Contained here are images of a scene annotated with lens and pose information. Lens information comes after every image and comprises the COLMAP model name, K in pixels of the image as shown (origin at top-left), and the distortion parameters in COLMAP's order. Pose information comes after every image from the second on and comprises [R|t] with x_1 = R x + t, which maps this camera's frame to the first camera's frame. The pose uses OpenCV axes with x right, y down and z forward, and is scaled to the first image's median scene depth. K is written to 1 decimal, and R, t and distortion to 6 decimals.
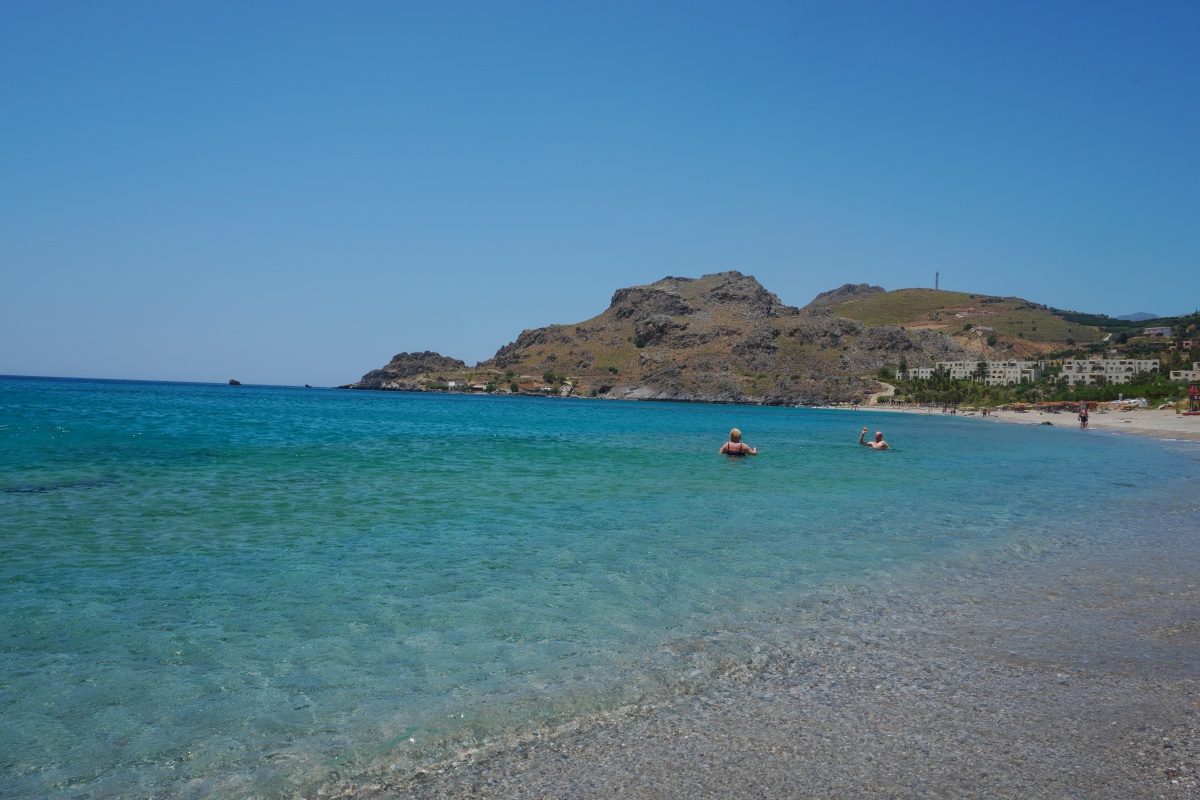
lens RADIAL K [[897.5, 0, 600.0], [0, 897.5, 400.0], [0, 0, 1]] dist [-0.027184, 0.008335]
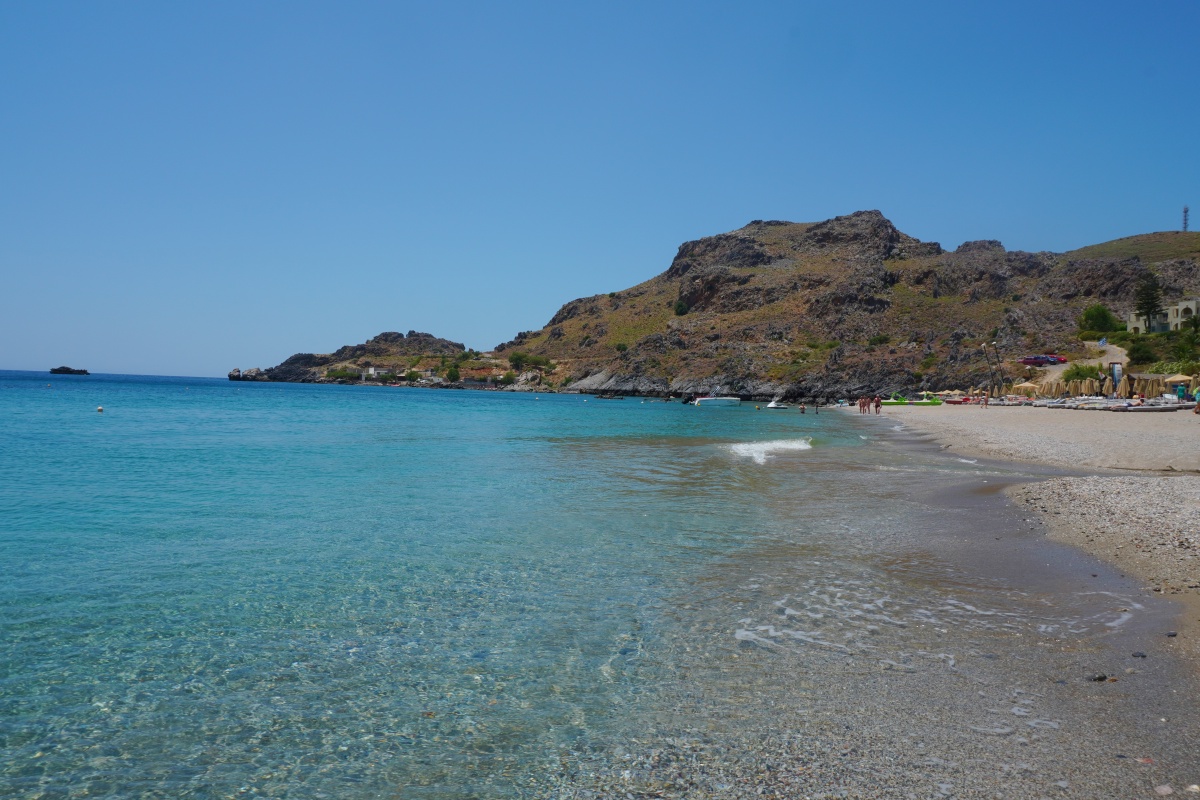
lens RADIAL K [[805.8, 0, 600.0], [0, 805.8, 400.0], [0, 0, 1]] dist [-0.048145, 0.049012]
pose [[0.968009, -0.002494, -0.250903, 0.143331], [0.002191, 0.999996, -0.001484, 0.004271], [0.250906, 0.000887, 0.968011, 0.446301]]
